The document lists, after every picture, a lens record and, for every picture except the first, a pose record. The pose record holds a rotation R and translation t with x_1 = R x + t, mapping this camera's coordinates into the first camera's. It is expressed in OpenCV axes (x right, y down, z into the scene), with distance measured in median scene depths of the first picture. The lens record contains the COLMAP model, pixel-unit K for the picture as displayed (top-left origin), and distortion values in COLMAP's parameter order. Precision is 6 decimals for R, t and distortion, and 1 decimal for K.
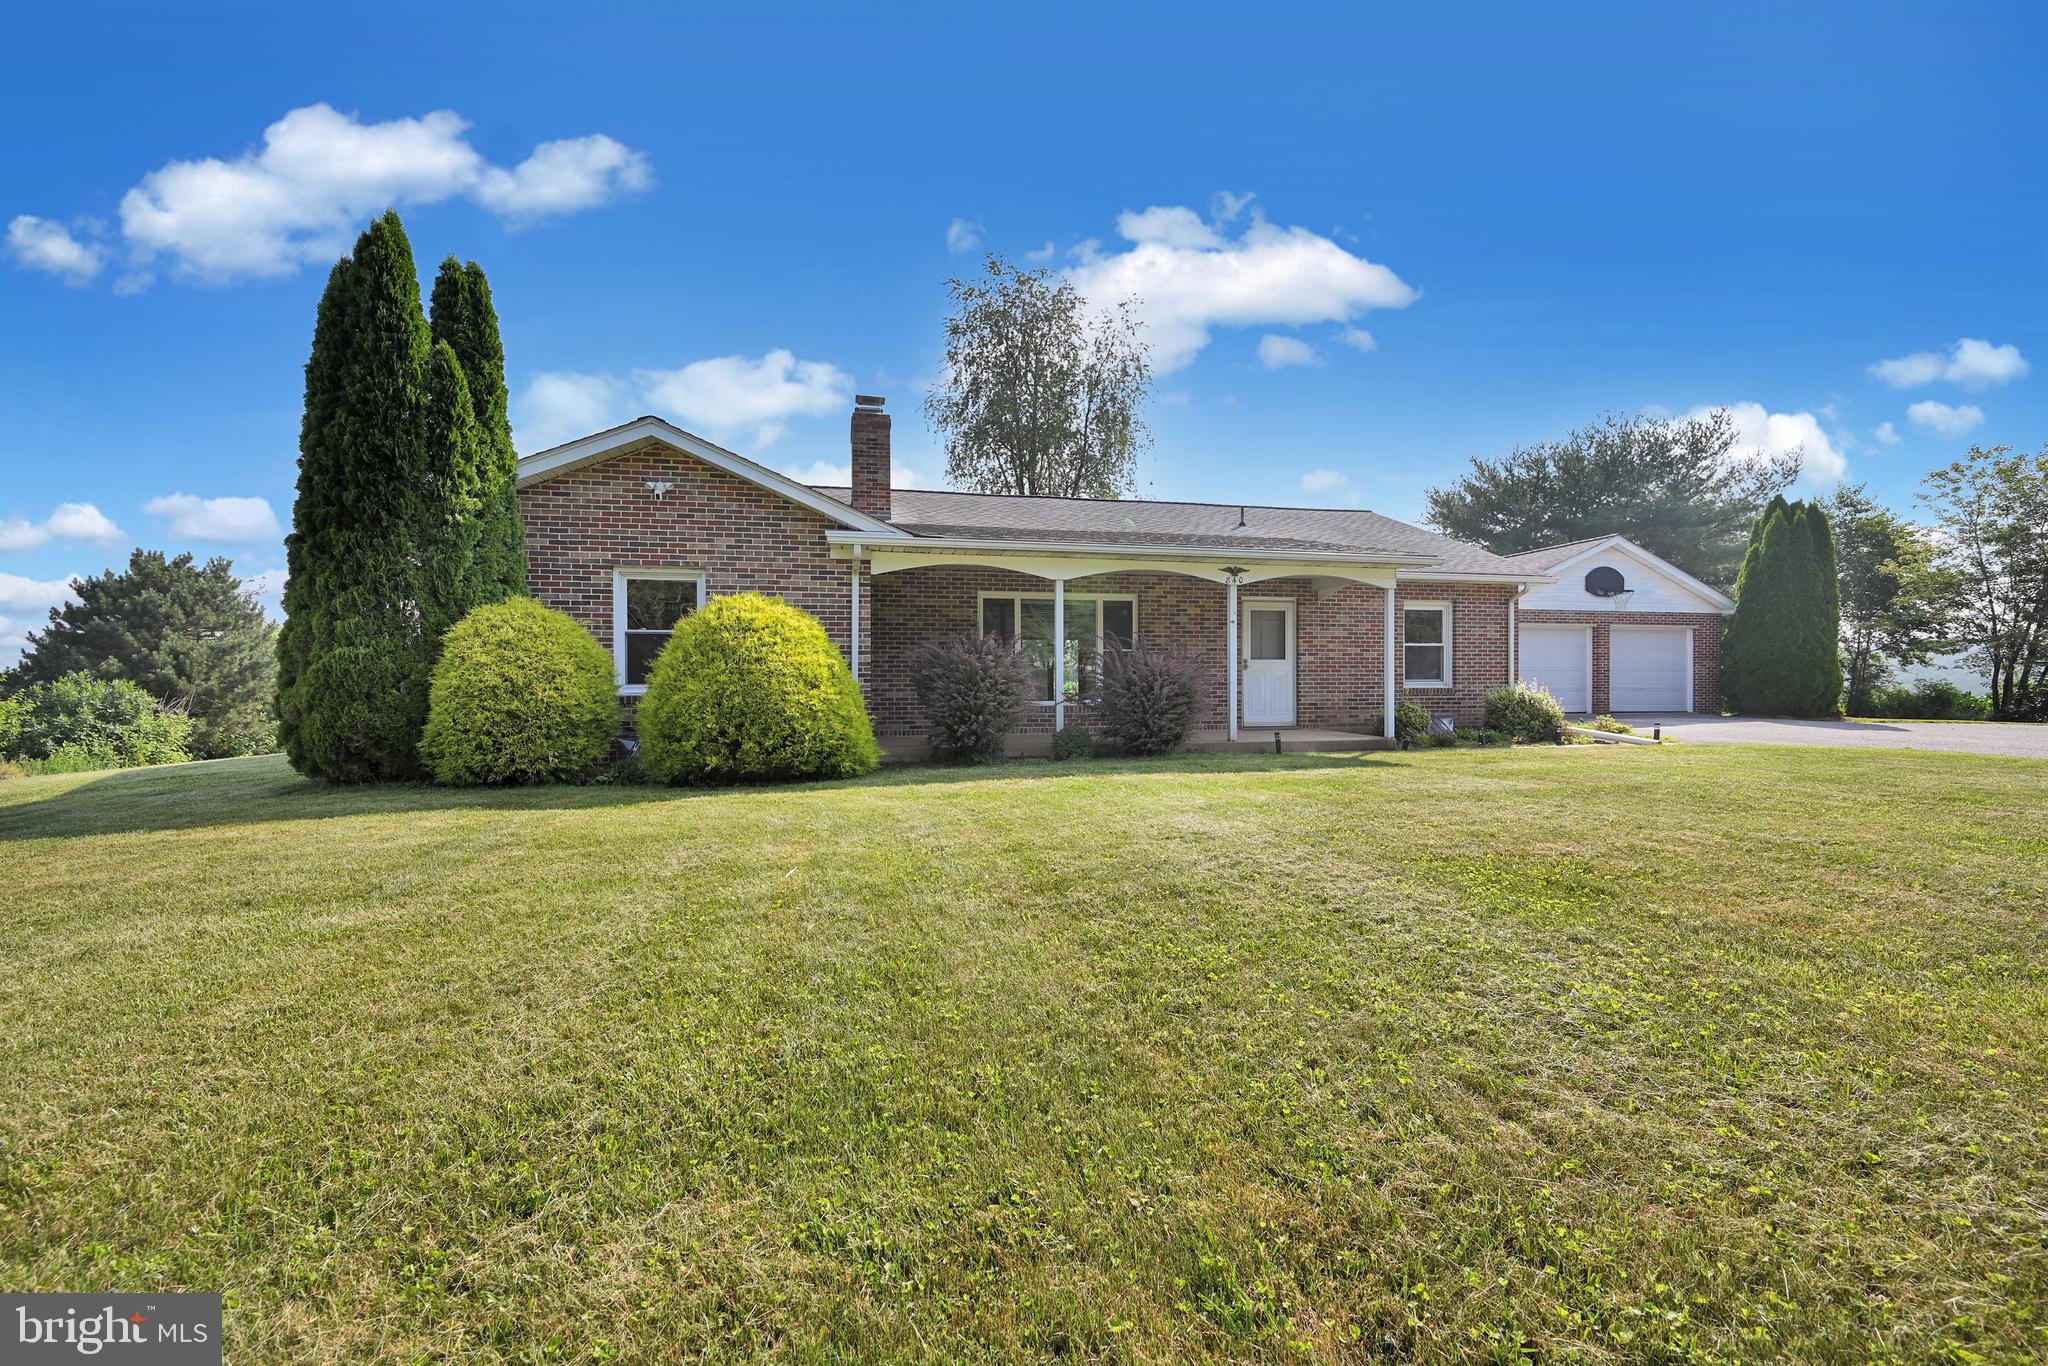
lens RADIAL K [[823.2, 0, 1024.0], [0, 823.2, 683.0], [0, 0, 1]] dist [0.000758, 0.000106]
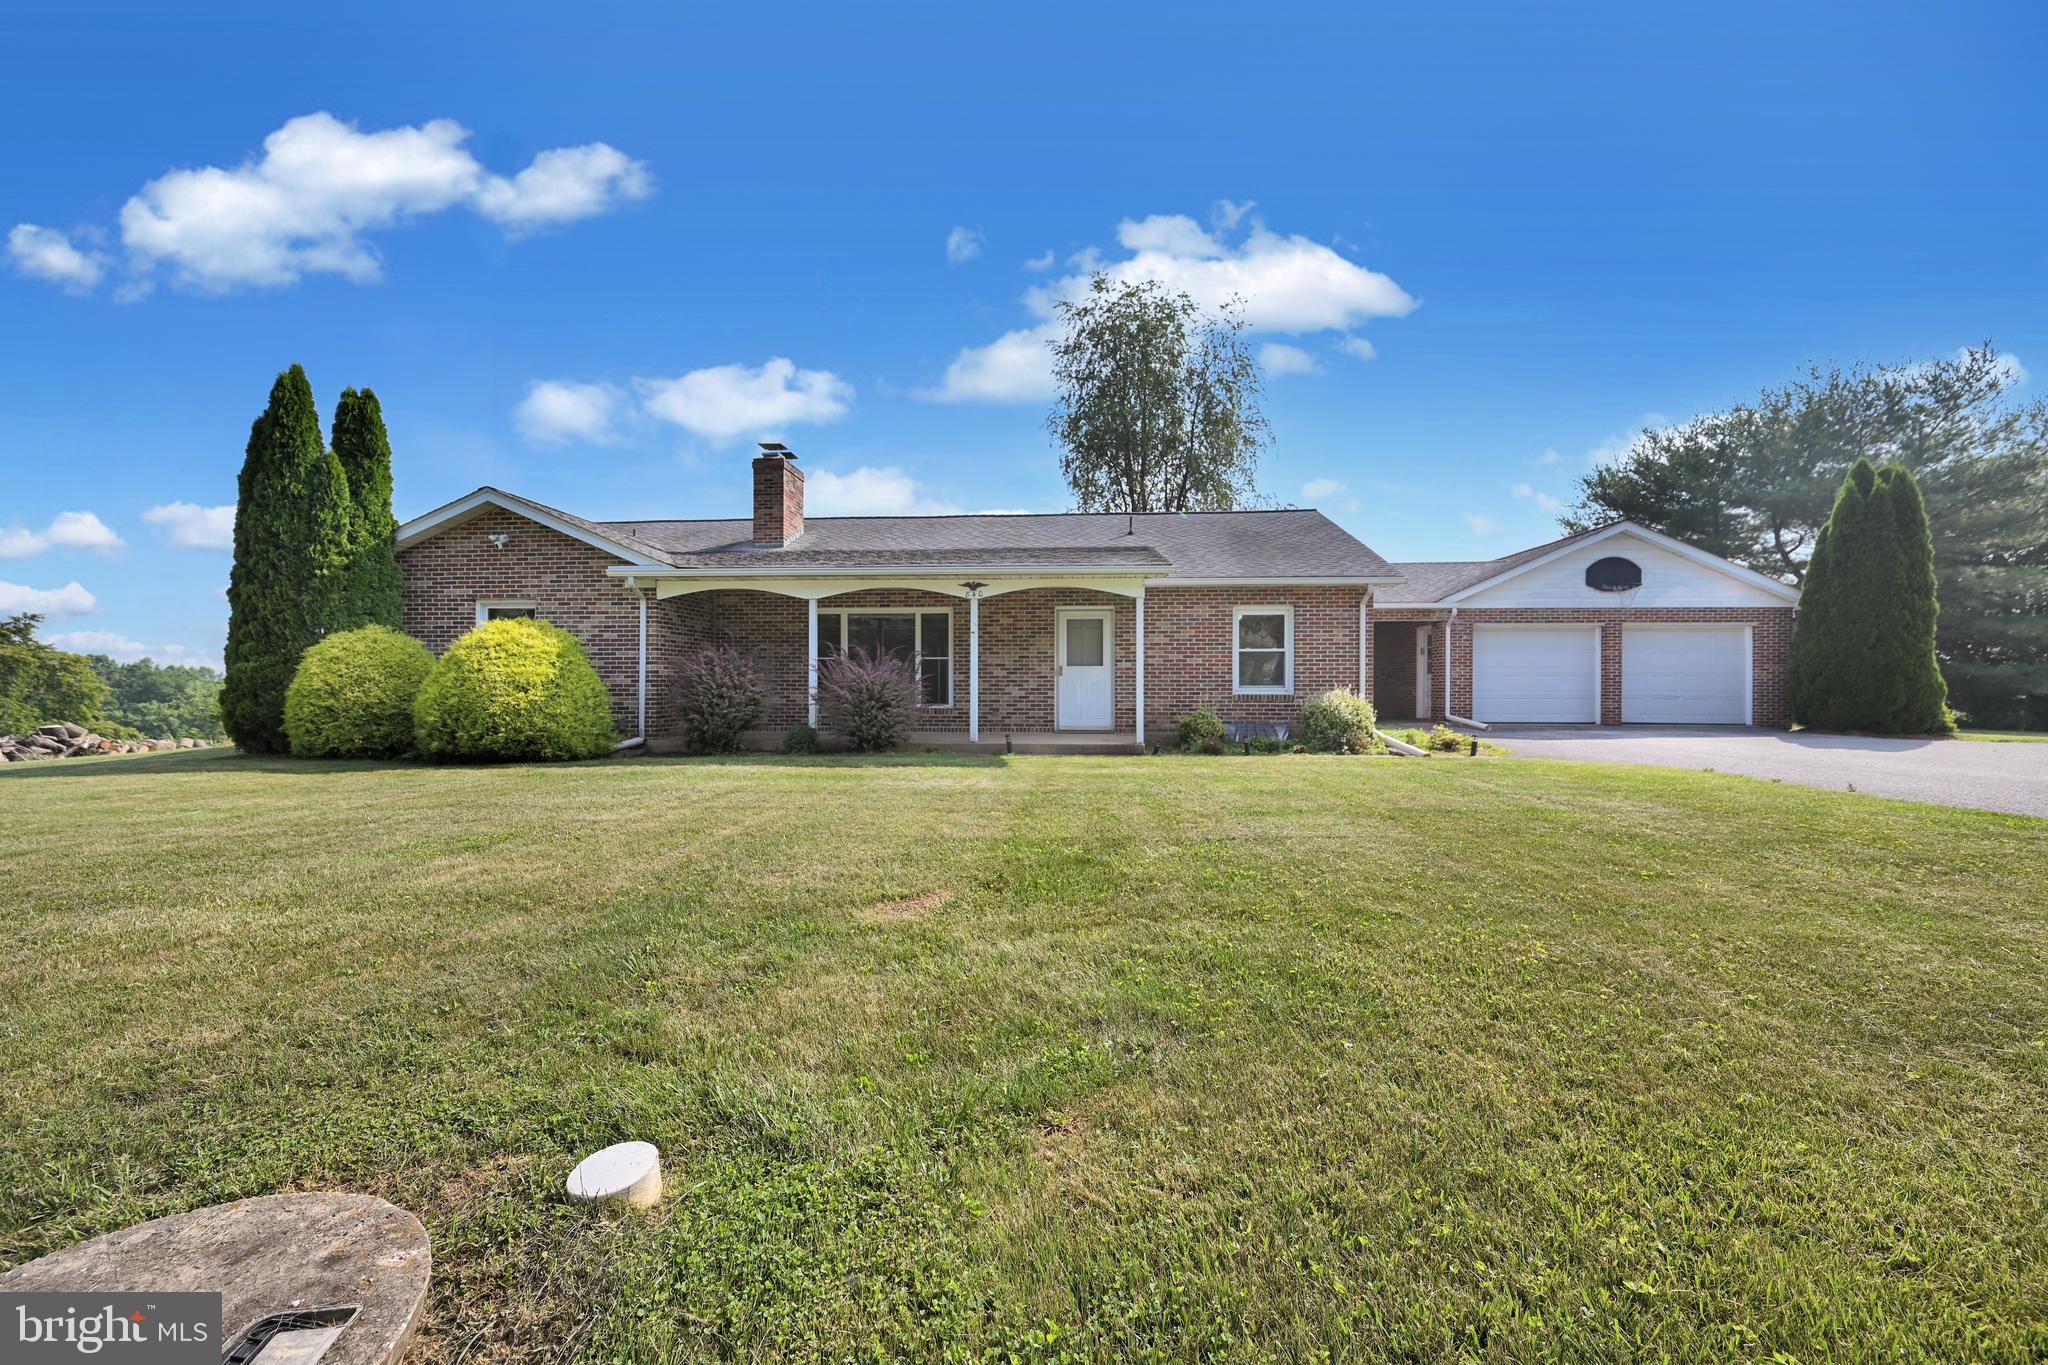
lens RADIAL K [[806.1, 0, 1024.0], [0, 806.1, 682.5], [0, 0, 1]] dist [0.000869, -0.000030]
pose [[0.958355, 0.002924, -0.285565, 0.570607], [-0.003833, 0.999989, -0.002625, -0.005209], [0.285555, 0.003610, 0.958356, -0.000919]]
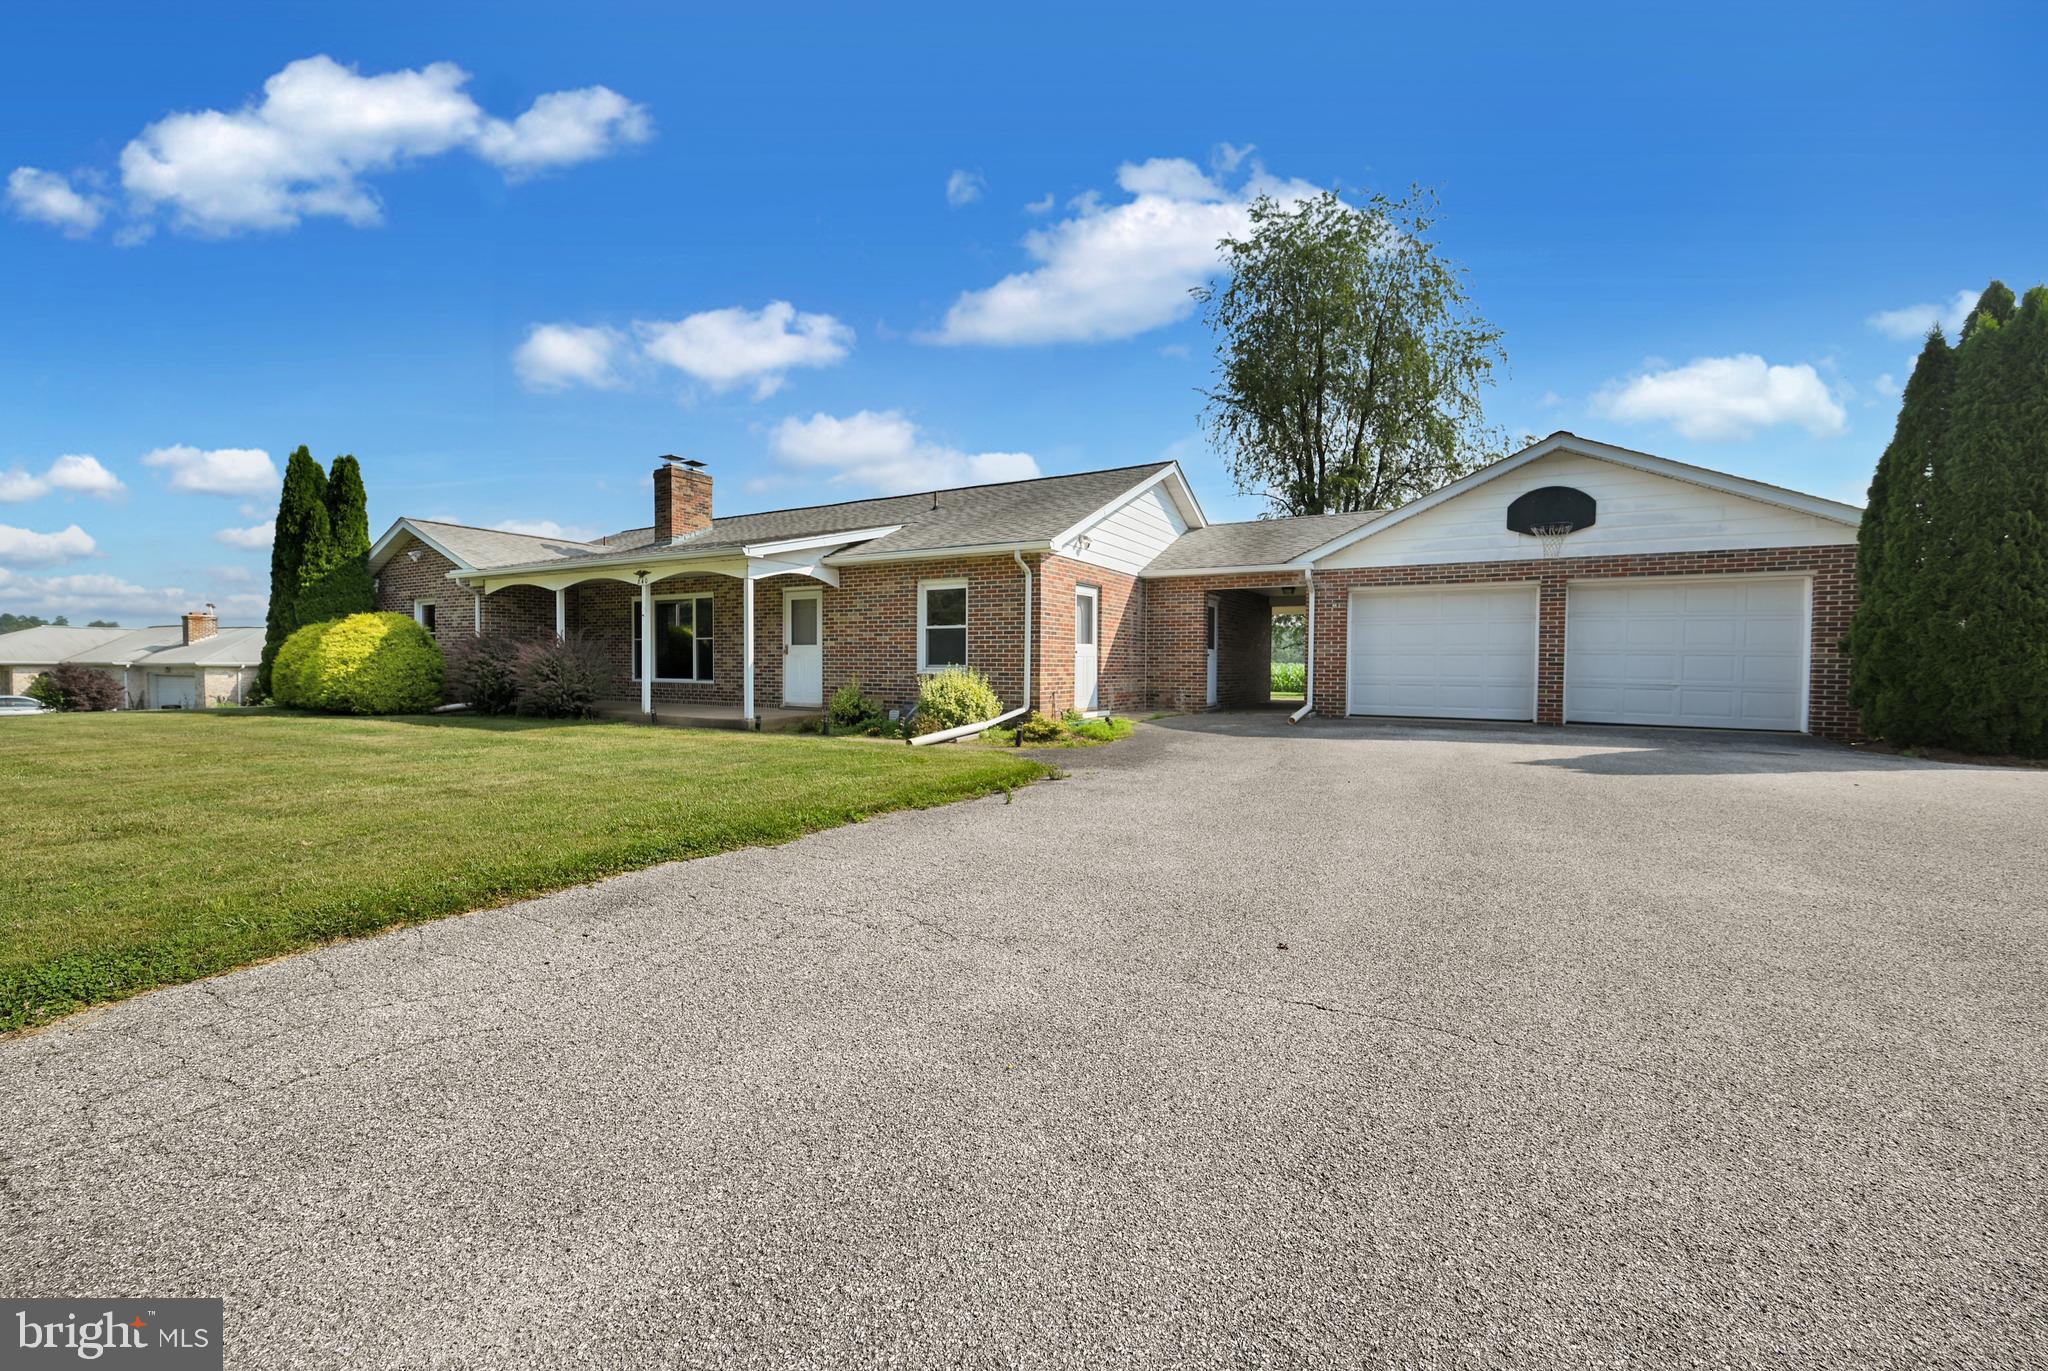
lens RADIAL K [[843.0, 0, 999.5], [0, 843.0, 686.9], [0, 0, 1]] dist [-0.000580, -0.000058]
pose [[0.723784, 0.025669, -0.689549, 1.377491], [-0.010352, 0.999599, 0.026345, -0.006020], [0.689949, -0.011930, 0.723760, 0.419648]]
